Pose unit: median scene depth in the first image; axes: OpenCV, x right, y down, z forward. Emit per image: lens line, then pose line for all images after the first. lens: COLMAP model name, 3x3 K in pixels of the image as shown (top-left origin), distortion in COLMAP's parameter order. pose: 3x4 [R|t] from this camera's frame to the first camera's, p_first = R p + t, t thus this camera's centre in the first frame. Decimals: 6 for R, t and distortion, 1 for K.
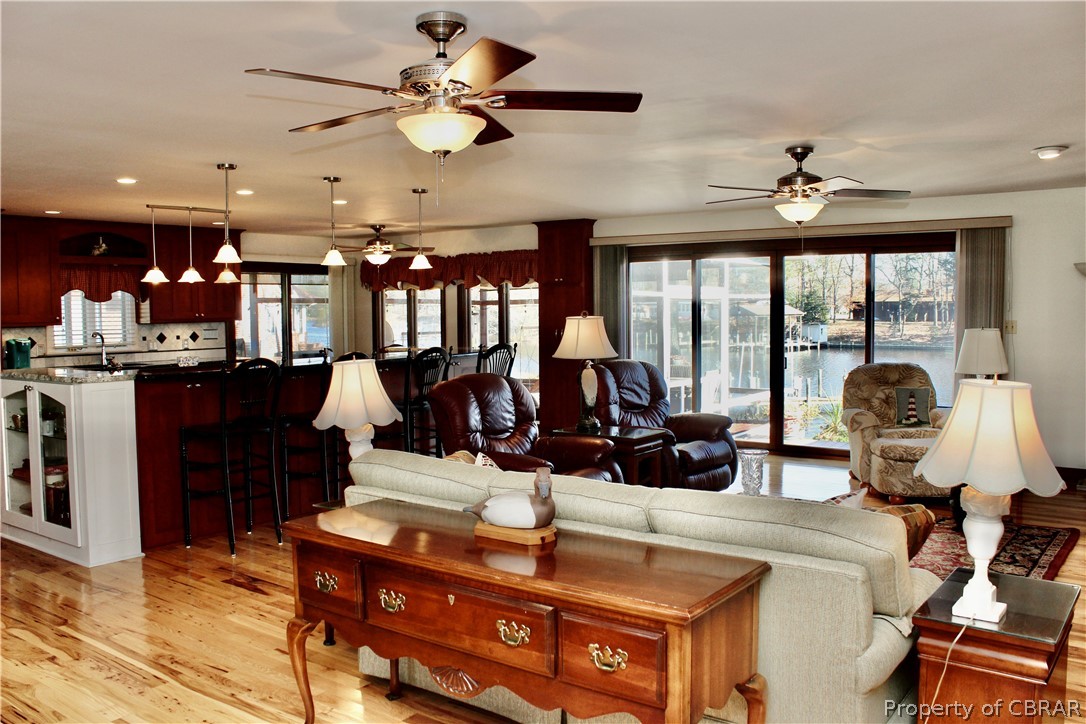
lens RADIAL K [[905.3, 0, 539.9], [0, 905.3, 361.7], [0, 0, 1]] dist [-0.168974, 0.151759]
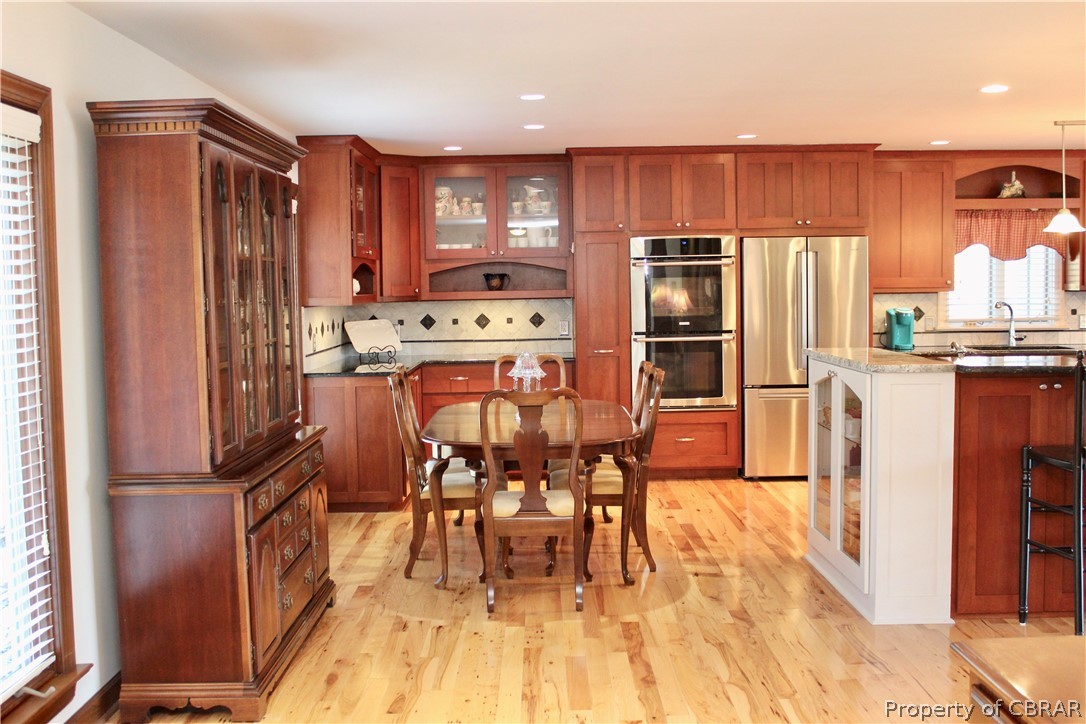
lens RADIAL K [[1175.2, 0, 543.0], [0, 1175.2, 362.0], [0, 0, 1]] dist [-0.087527, -0.003696]
pose [[0.595473, 0.052601, -0.801651, 0.051936], [-0.036708, 0.998593, 0.038257, -0.006557], [0.802536, 0.006646, 0.596567, 0.115427]]
